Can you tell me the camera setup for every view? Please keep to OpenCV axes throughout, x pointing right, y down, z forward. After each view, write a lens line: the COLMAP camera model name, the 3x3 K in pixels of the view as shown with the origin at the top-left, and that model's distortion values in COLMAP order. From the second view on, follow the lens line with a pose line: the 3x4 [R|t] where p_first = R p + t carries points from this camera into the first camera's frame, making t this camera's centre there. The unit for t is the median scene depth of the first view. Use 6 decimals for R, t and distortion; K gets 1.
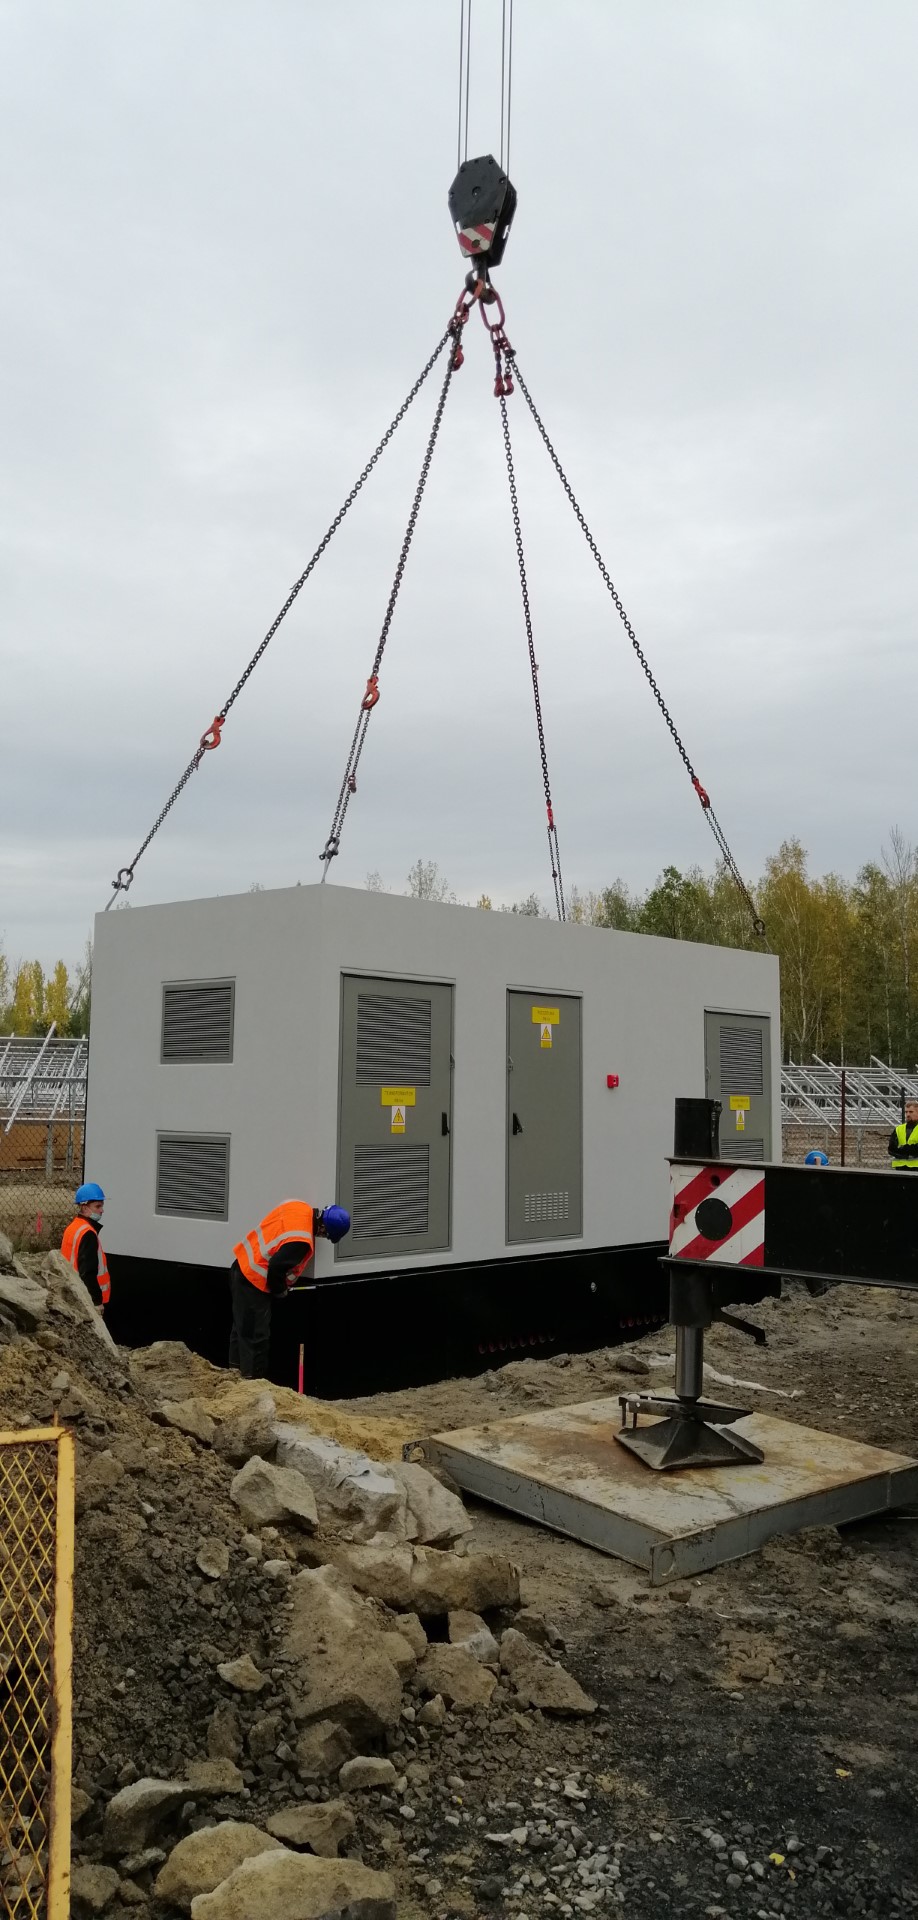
lens RADIAL K [[1616.1, 0, 459.0], [0, 1616.1, 960.0], [0, 0, 1]] dist [0.013998, 0.088621]
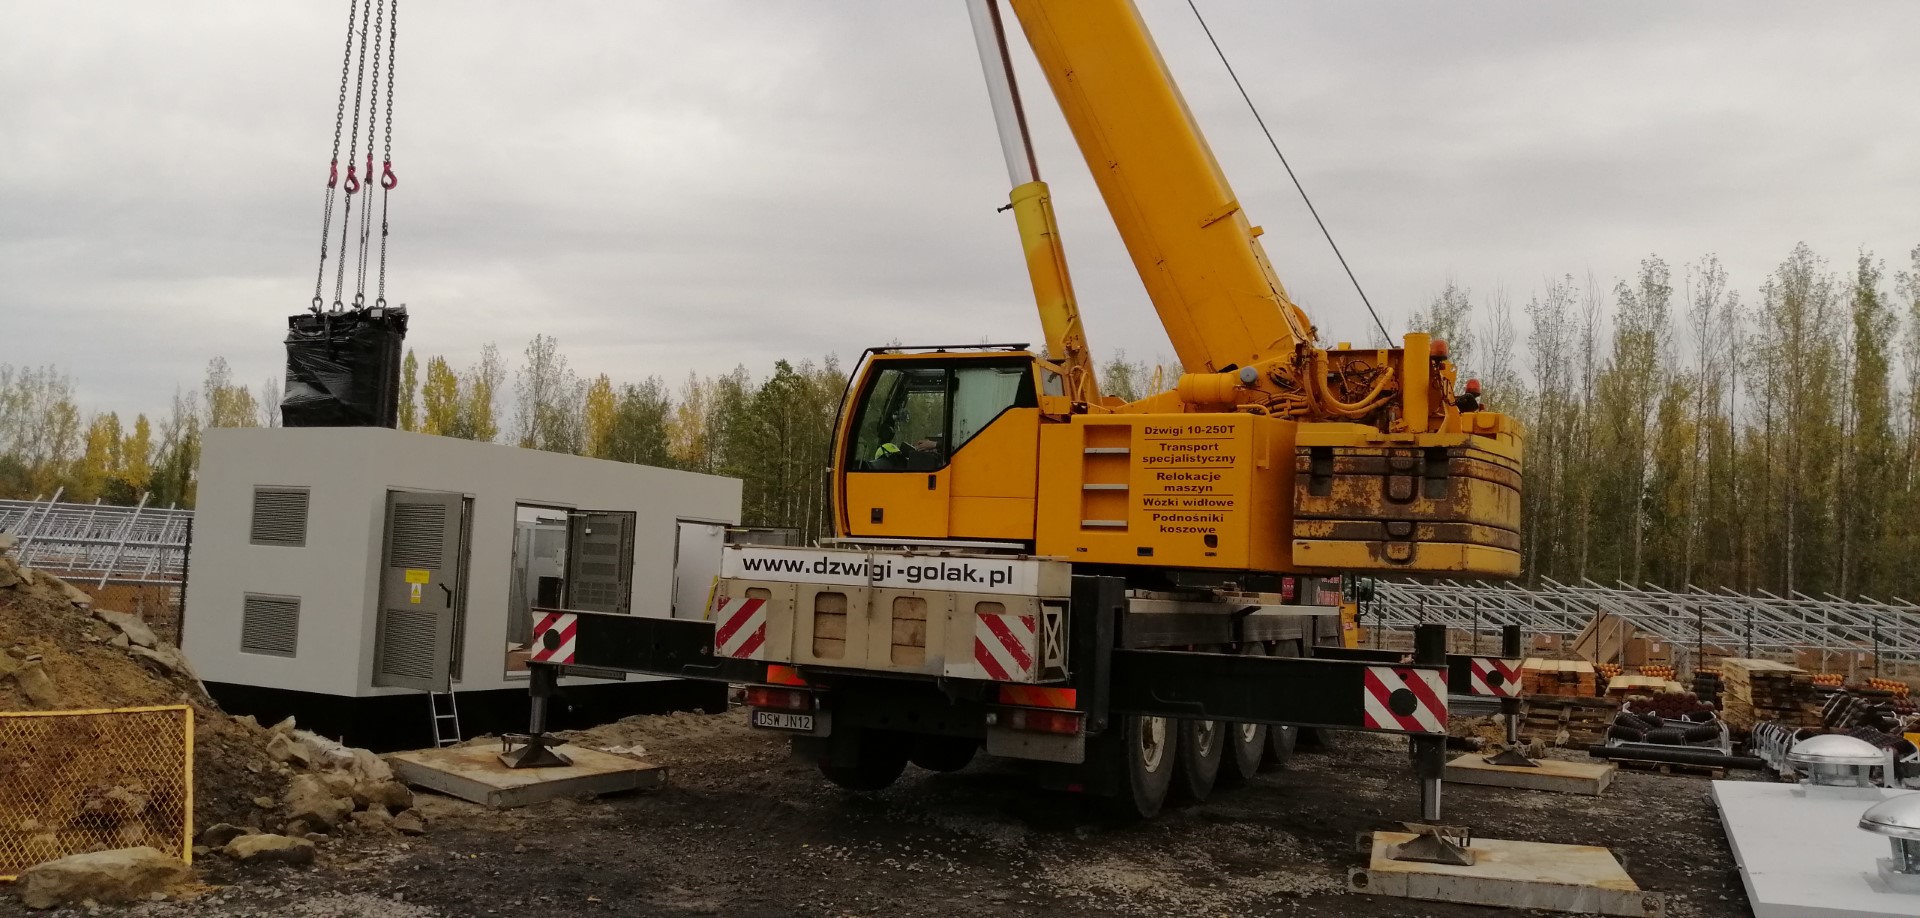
lens RADIAL K [[1616.1, 0, 960.0], [0, 1616.1, 459.0], [0, 0, 1]] dist [0.013998, 0.088621]
pose [[0.973562, 0.047408, 0.223451, 0.190909], [-0.049997, 0.998732, 0.005938, -0.090111], [-0.222886, -0.016952, 0.974697, -0.983022]]
